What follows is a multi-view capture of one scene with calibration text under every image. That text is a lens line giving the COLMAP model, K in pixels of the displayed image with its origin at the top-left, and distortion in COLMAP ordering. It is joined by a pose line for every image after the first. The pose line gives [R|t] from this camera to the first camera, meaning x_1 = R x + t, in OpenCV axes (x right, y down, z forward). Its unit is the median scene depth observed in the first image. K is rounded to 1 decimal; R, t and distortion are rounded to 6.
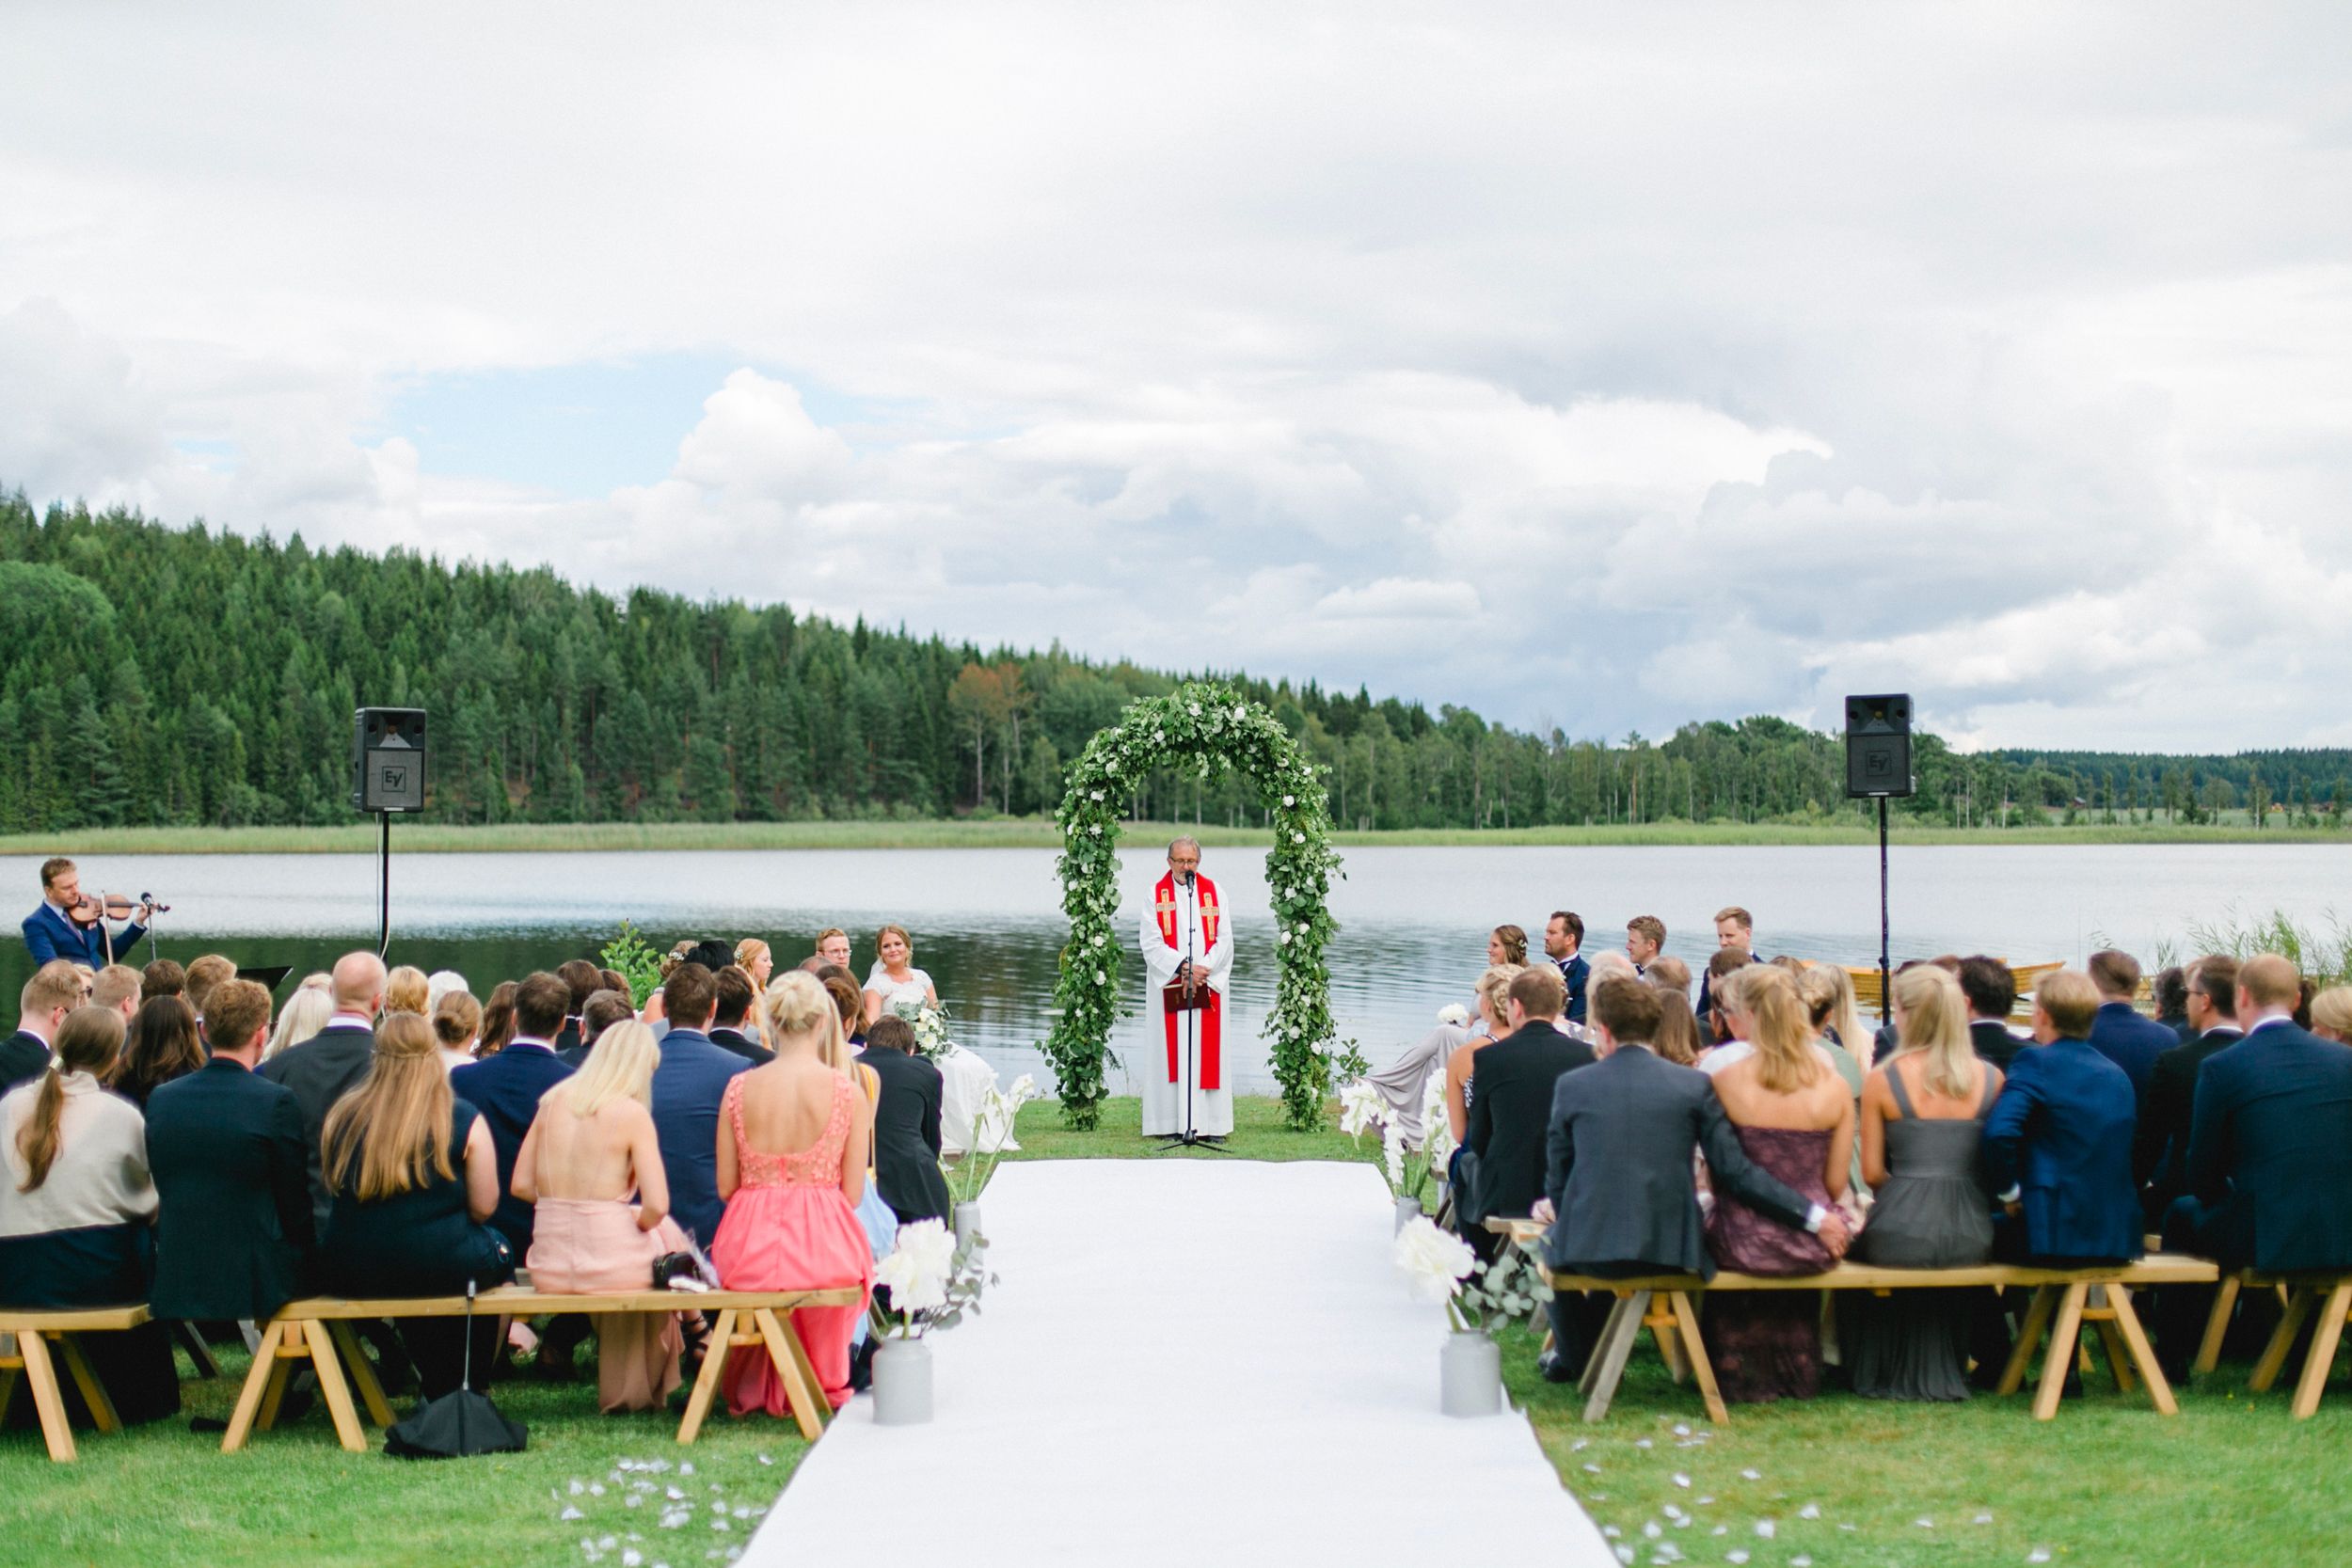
lens RADIAL K [[3725.5, 0, 1186.5], [0, 3725.5, 764.0], [0, 0, 1]] dist [-0.031614, 0.000000]
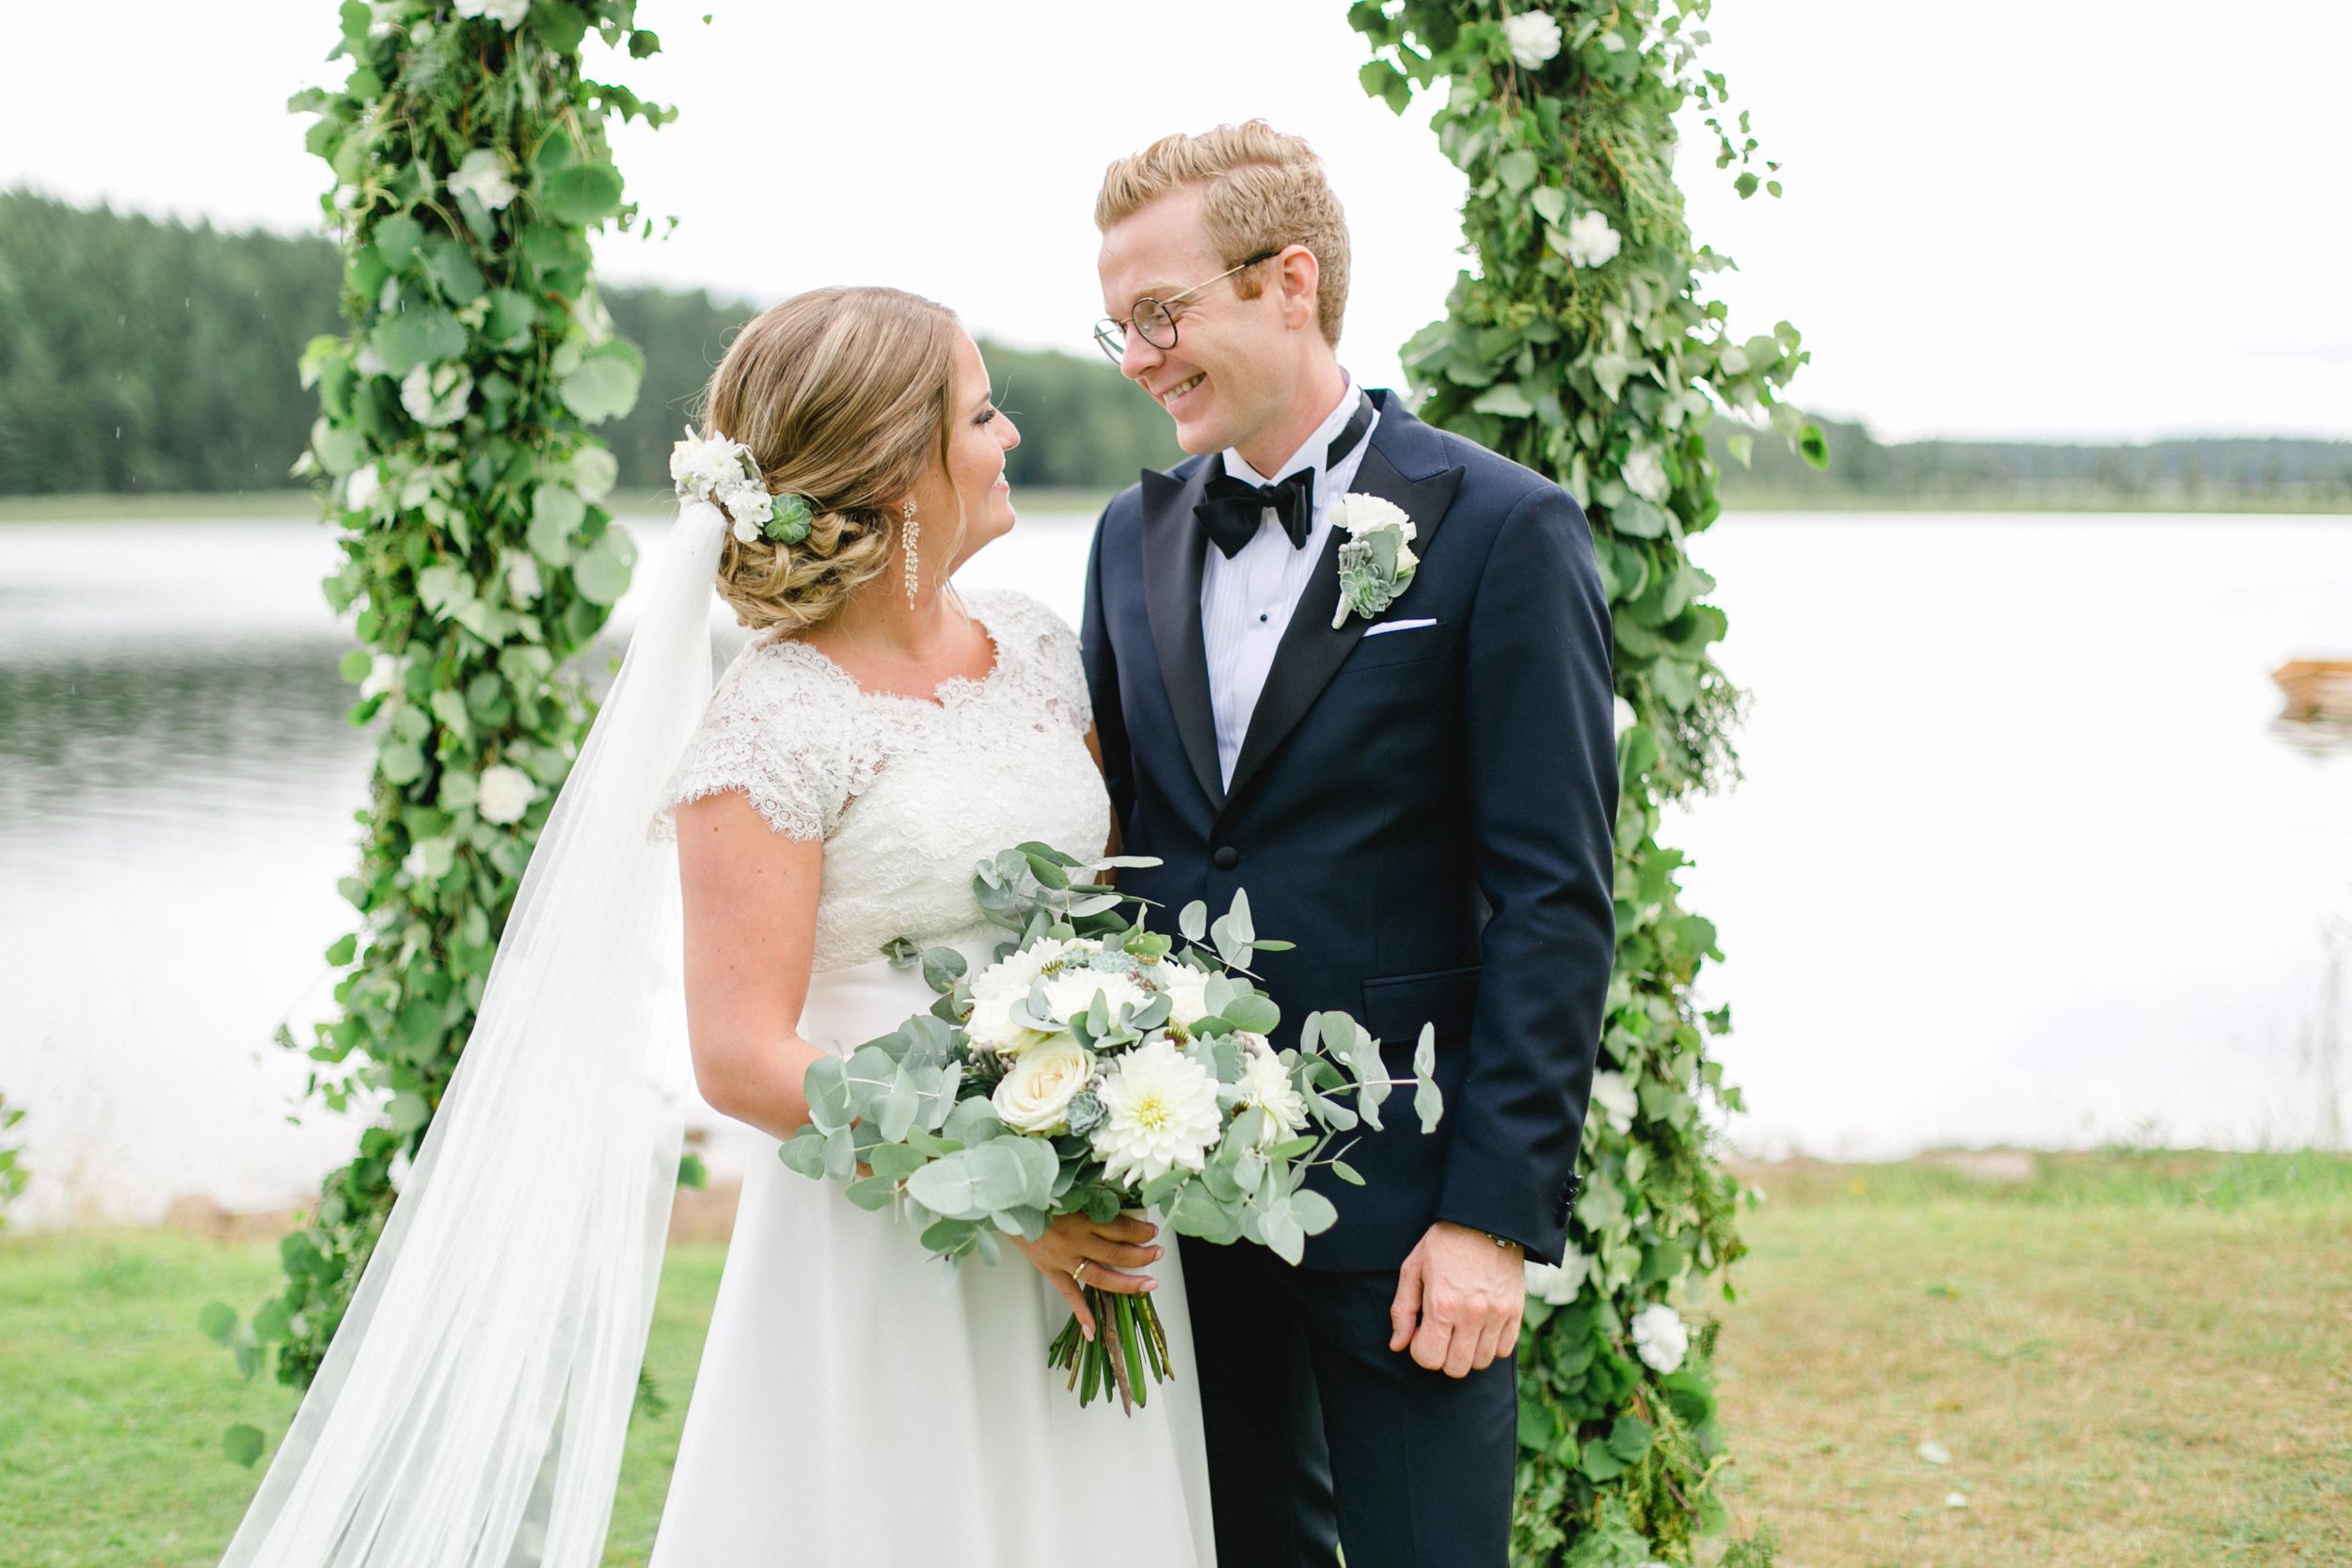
lens RADIAL K [[3725.5, 0, 1167.3], [0, 3725.5, 791.1], [0, 0, 1]] dist [-0.031614, 0.000000]
pose [[0.999931, -0.000199, 0.011772, 0.001381], [-0.000903, 0.995621, 0.093480, 0.005847], [-0.011739, -0.093484, 0.995552, 0.158250]]
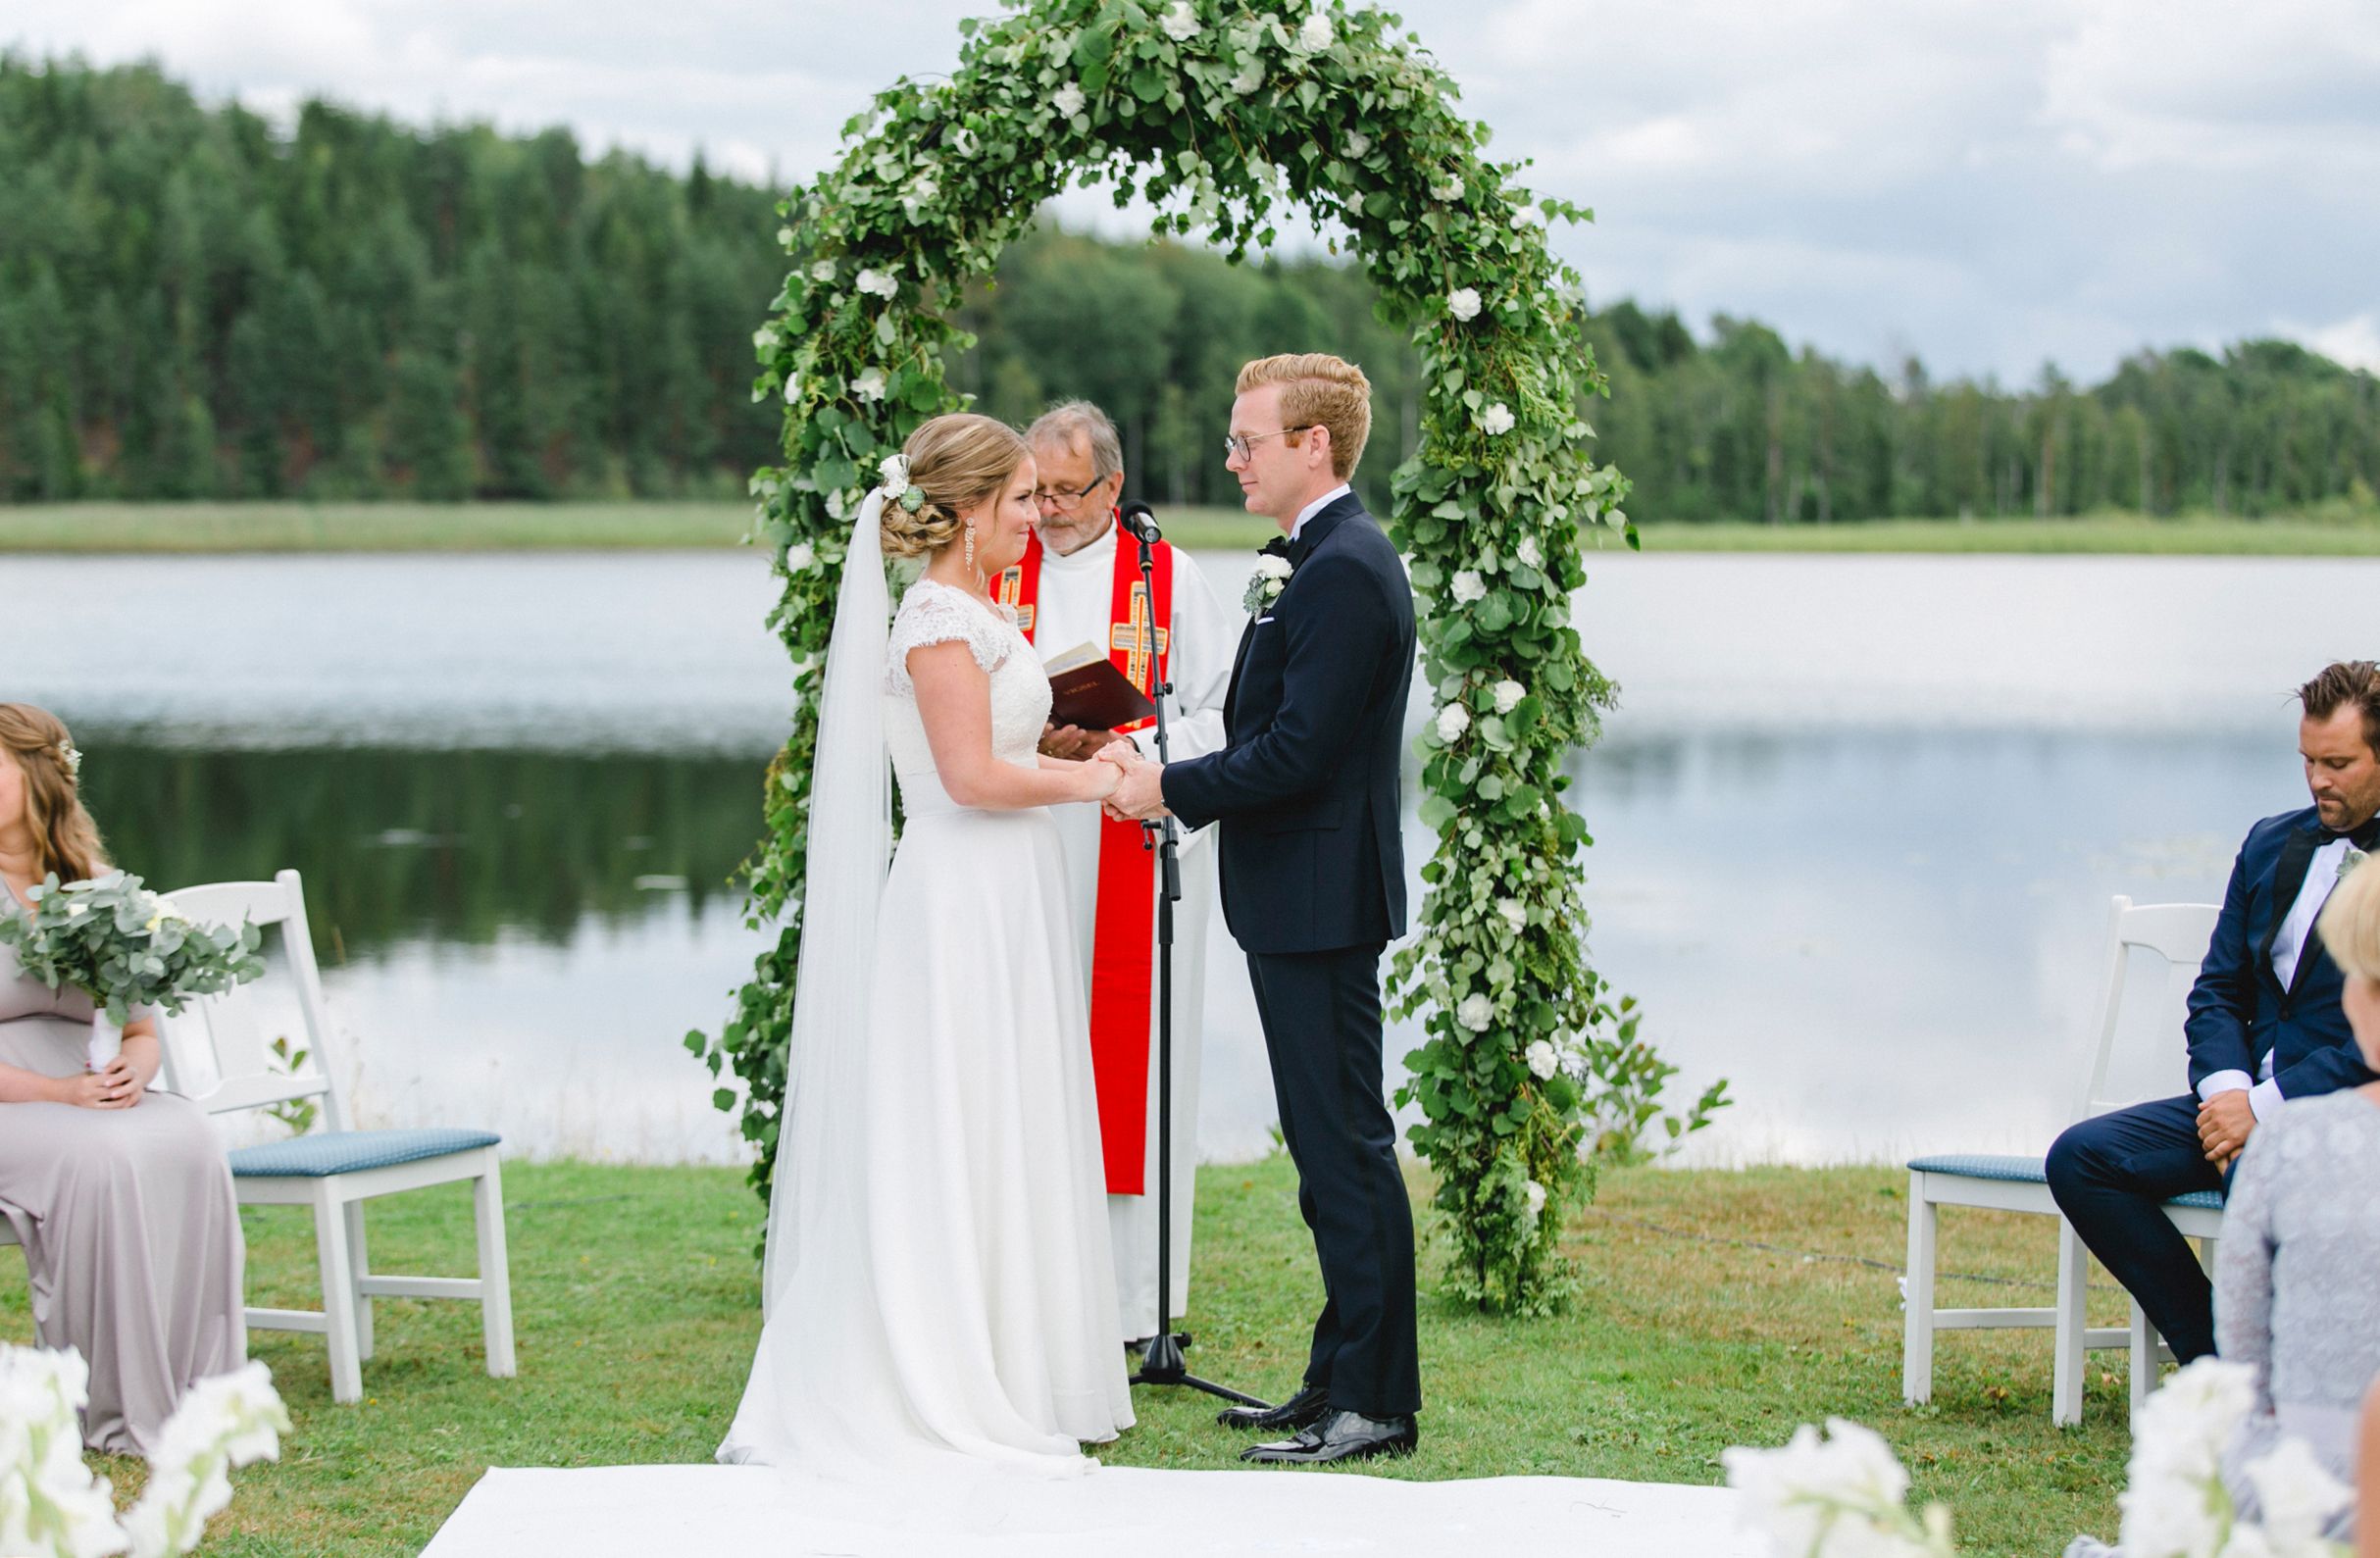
lens RADIAL K [[5916.8, 0, 1182.8], [0, 5916.8, 770.7], [0, 0, 1]] dist [-0.104245, 0.000000]
pose [[0.999839, 0.008326, -0.015890, 0.002212], [-0.007412, 0.998361, 0.056750, 0.004190], [0.016337, -0.056623, 0.998262, 0.093743]]
